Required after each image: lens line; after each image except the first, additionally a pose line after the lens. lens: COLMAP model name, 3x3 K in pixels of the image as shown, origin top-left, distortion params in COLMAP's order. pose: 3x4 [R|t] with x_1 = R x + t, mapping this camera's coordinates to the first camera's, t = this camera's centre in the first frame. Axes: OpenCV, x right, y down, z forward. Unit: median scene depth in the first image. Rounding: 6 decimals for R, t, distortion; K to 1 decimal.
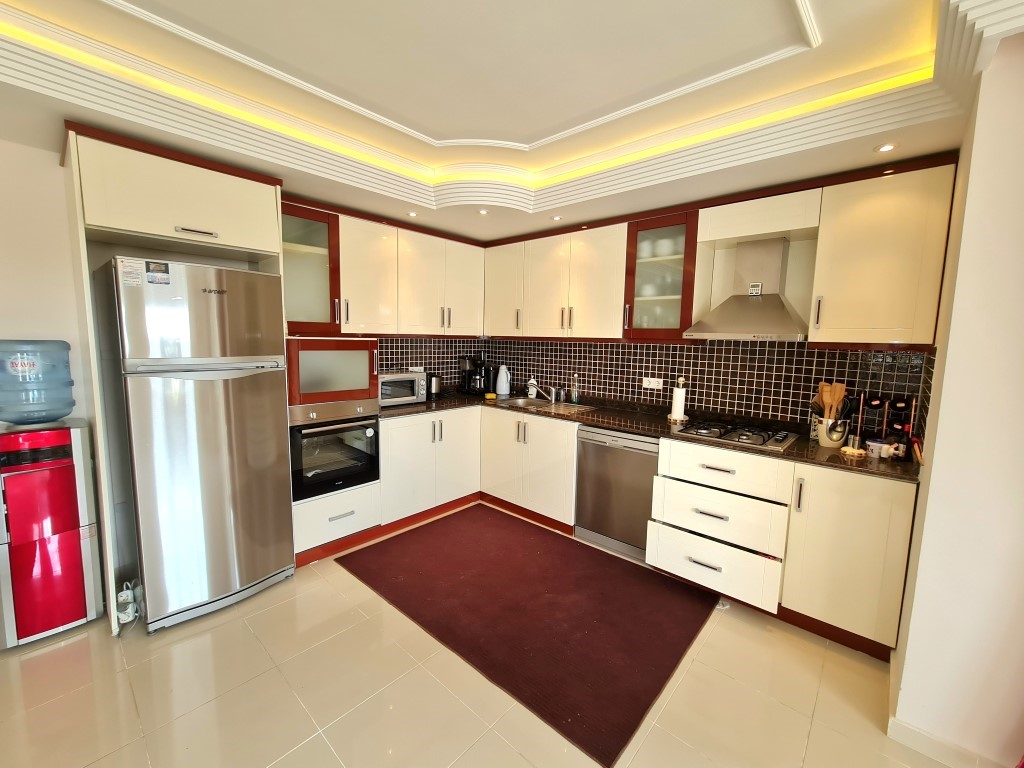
lens RADIAL K [[419.0, 0, 507.2], [0, 419.0, 385.3], [0, 0, 1]] dist [-0.008867, -0.000042]
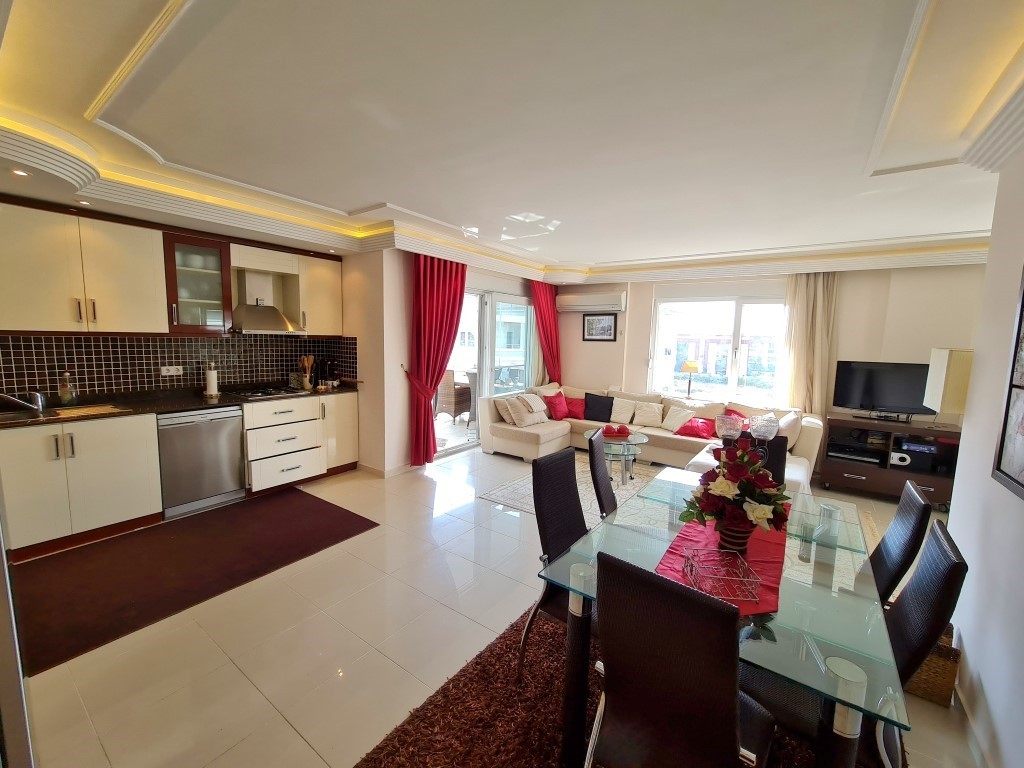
lens RADIAL K [[419.0, 0, 508.1], [0, 419.0, 385.2], [0, 0, 1]] dist [-0.008867, -0.000042]
pose [[-0.124458, -0.136673, 0.982767, -0.993257], [0.087605, 0.985086, 0.148090, -0.059686], [-0.988350, 0.104526, -0.110629, 0.231112]]
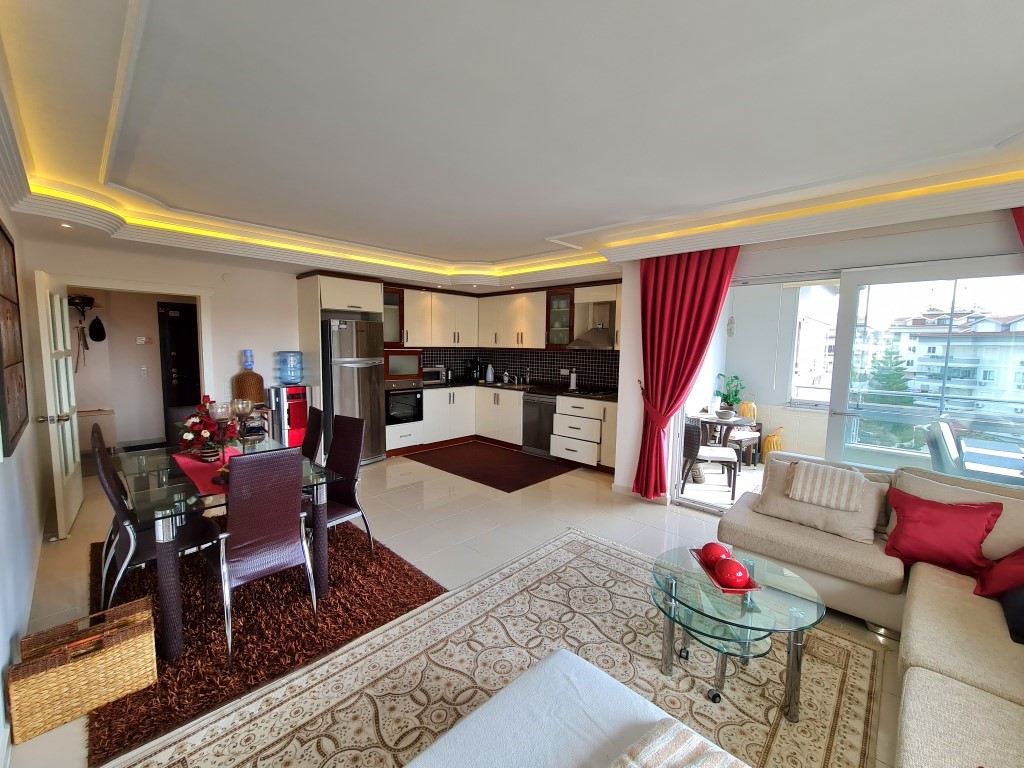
lens RADIAL K [[419.0, 0, 511.8], [0, 419.0, 386.5], [0, 0, 1]] dist [-0.008867, -0.000042]
pose [[0.999824, -0.003463, -0.018415, 0.155686], [0.003167, 0.999865, -0.016117, 0.099306], [0.018469, 0.016056, 0.999701, -0.991491]]
